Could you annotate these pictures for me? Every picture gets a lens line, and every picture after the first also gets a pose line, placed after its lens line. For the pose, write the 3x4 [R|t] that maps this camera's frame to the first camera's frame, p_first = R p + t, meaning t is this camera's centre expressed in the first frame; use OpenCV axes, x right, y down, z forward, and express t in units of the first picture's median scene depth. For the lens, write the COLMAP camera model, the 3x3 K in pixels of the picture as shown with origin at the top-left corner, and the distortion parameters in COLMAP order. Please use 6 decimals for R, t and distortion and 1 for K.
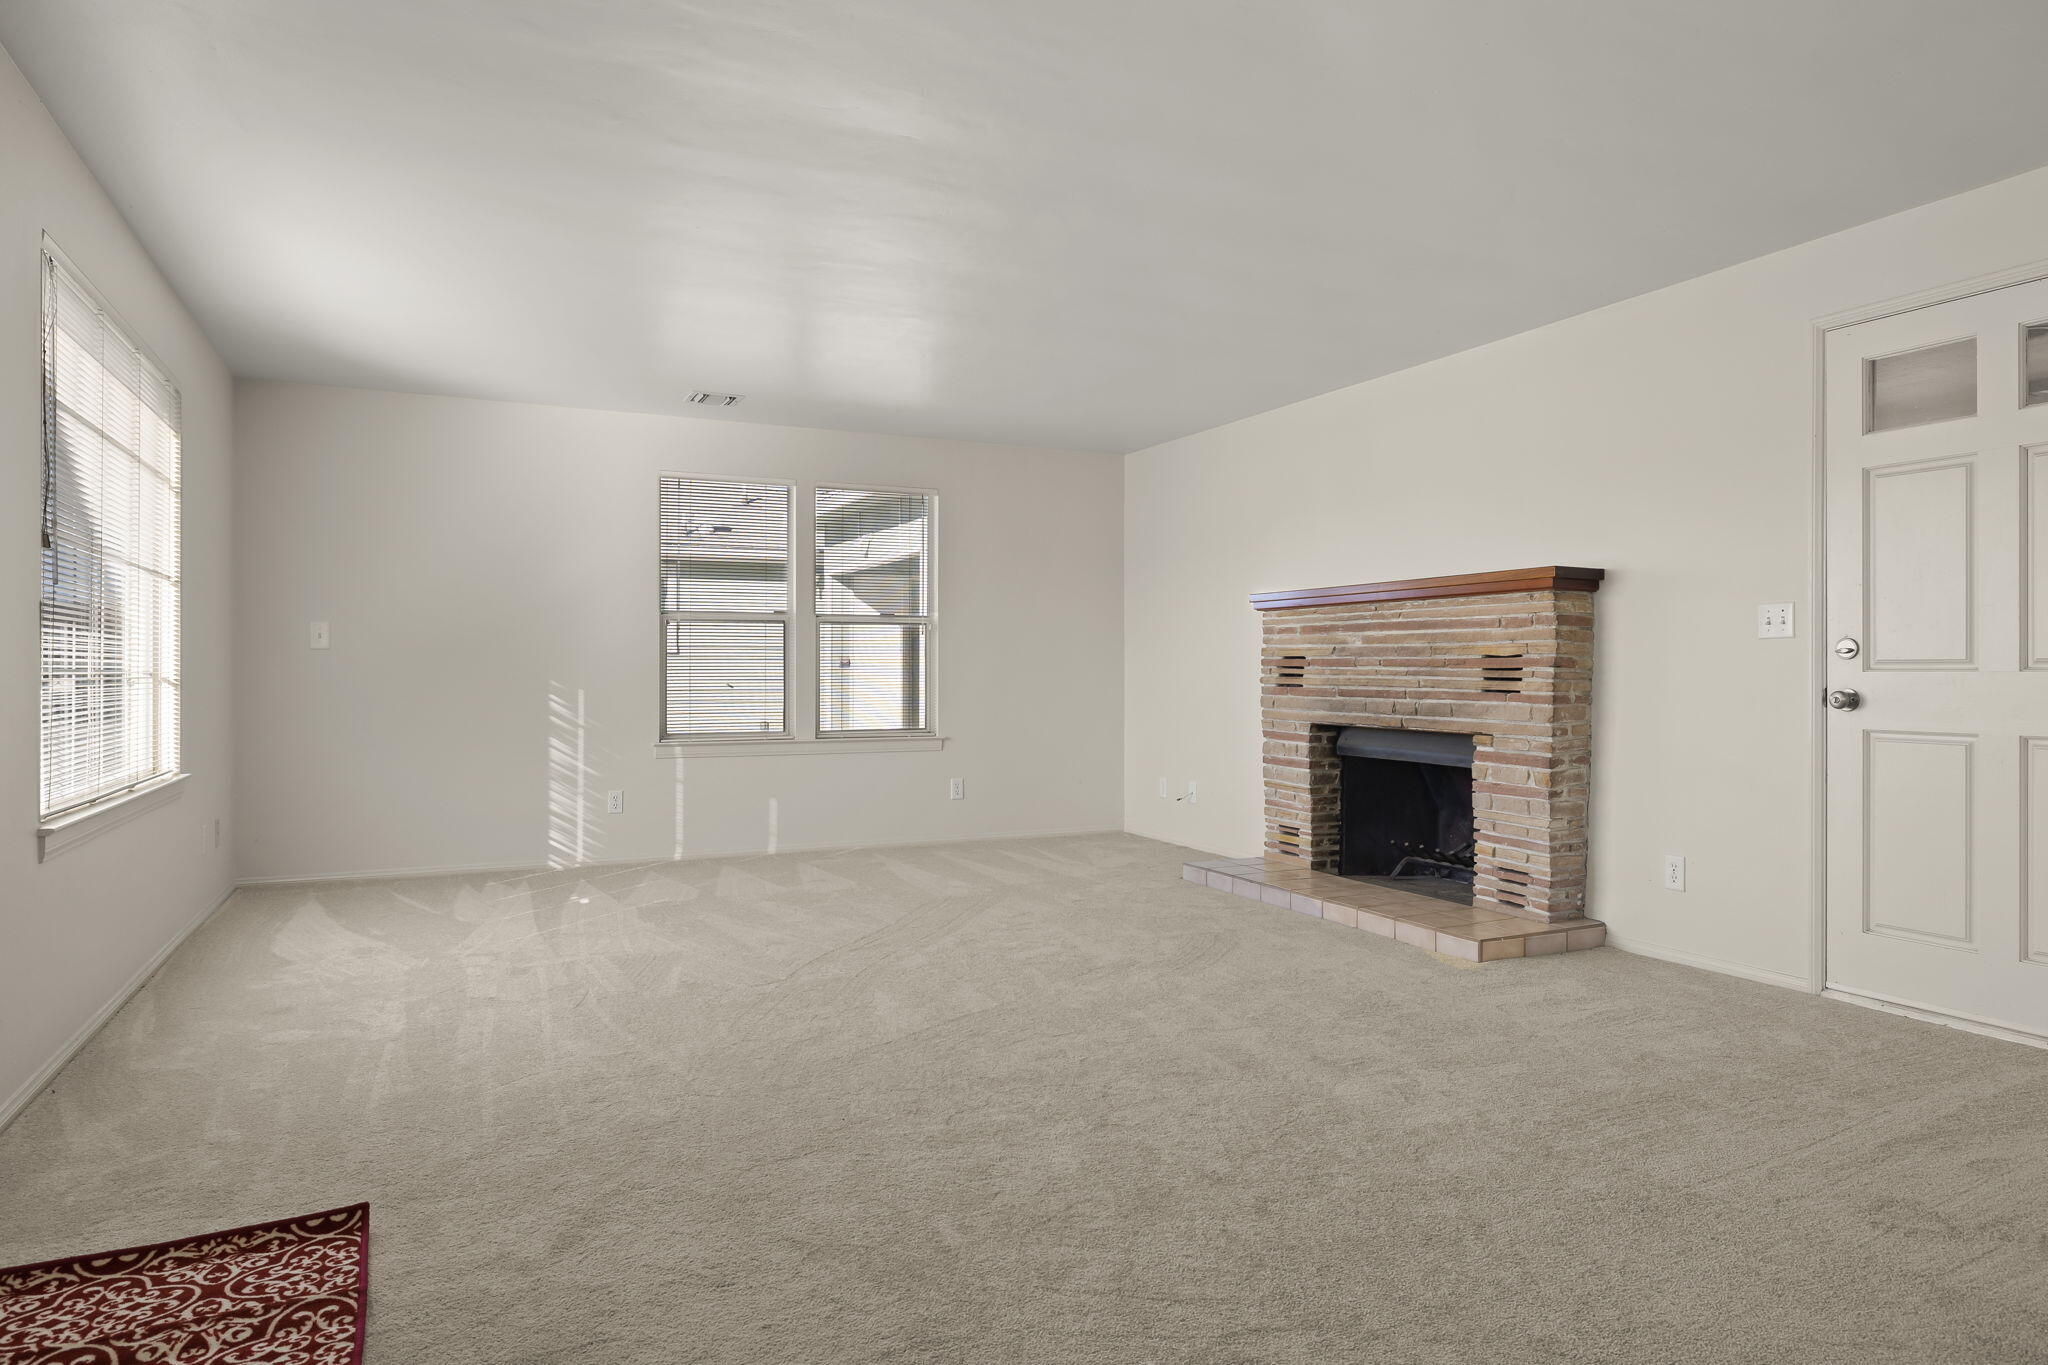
lens RADIAL K [[1178.8, 0, 1025.7], [0, 1178.8, 676.7], [0, 0, 1]] dist [0.003370, -0.002755]
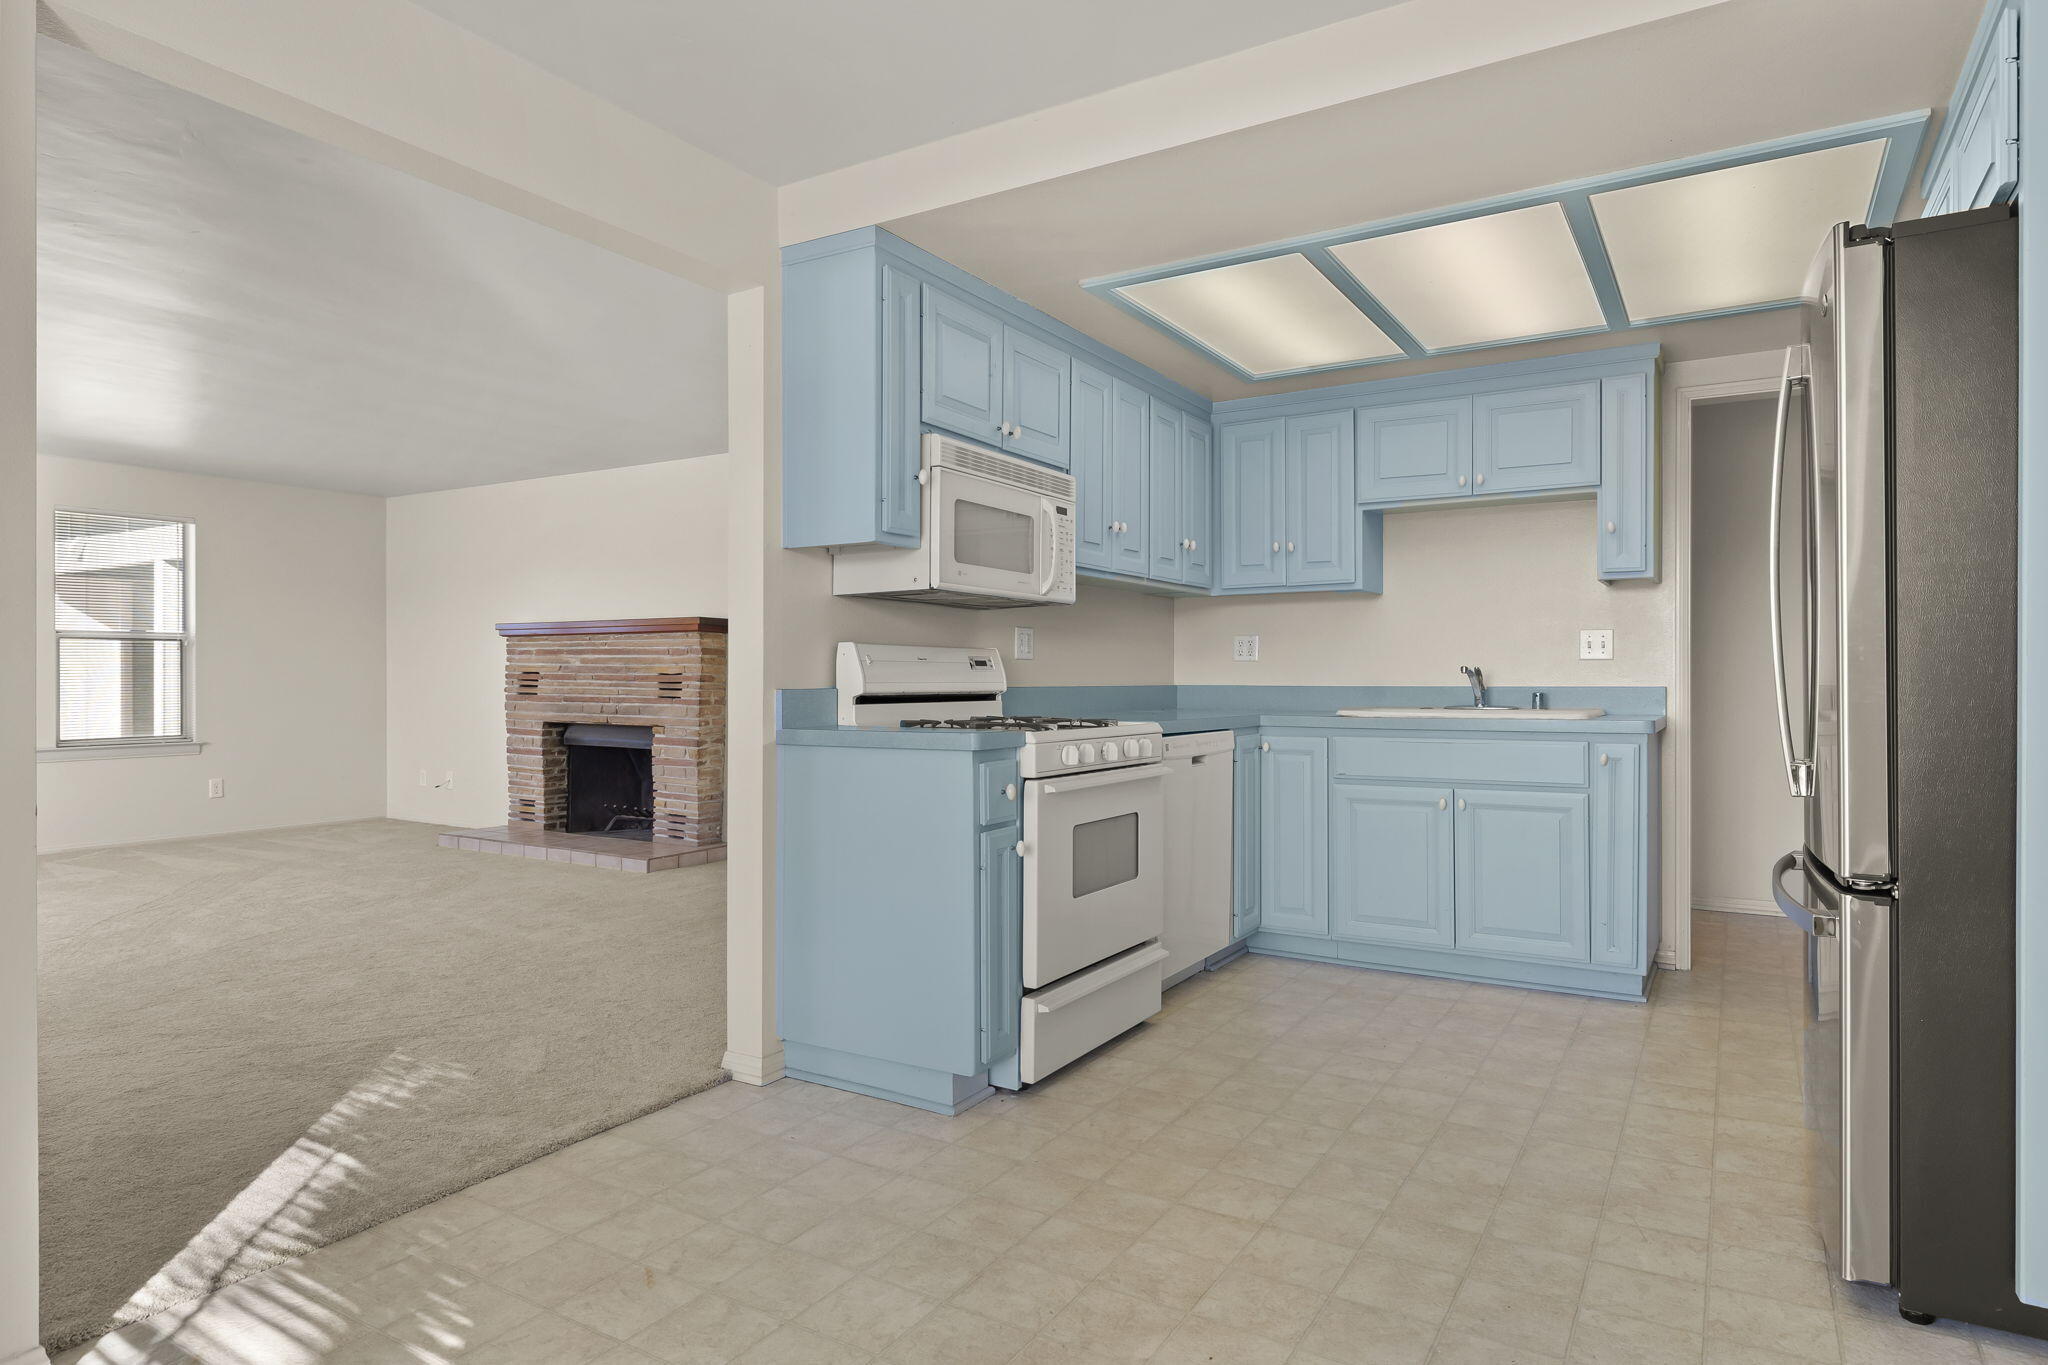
lens RADIAL K [[1178.8, 0, 1029.5], [0, 1178.8, 676.2], [0, 0, 1]] dist [0.003370, -0.002755]
pose [[0.835732, -0.002180, 0.549133, -0.038381], [0.002408, 0.999997, 0.000305, -0.013215], [-0.549132, 0.001067, 0.835735, -0.486152]]
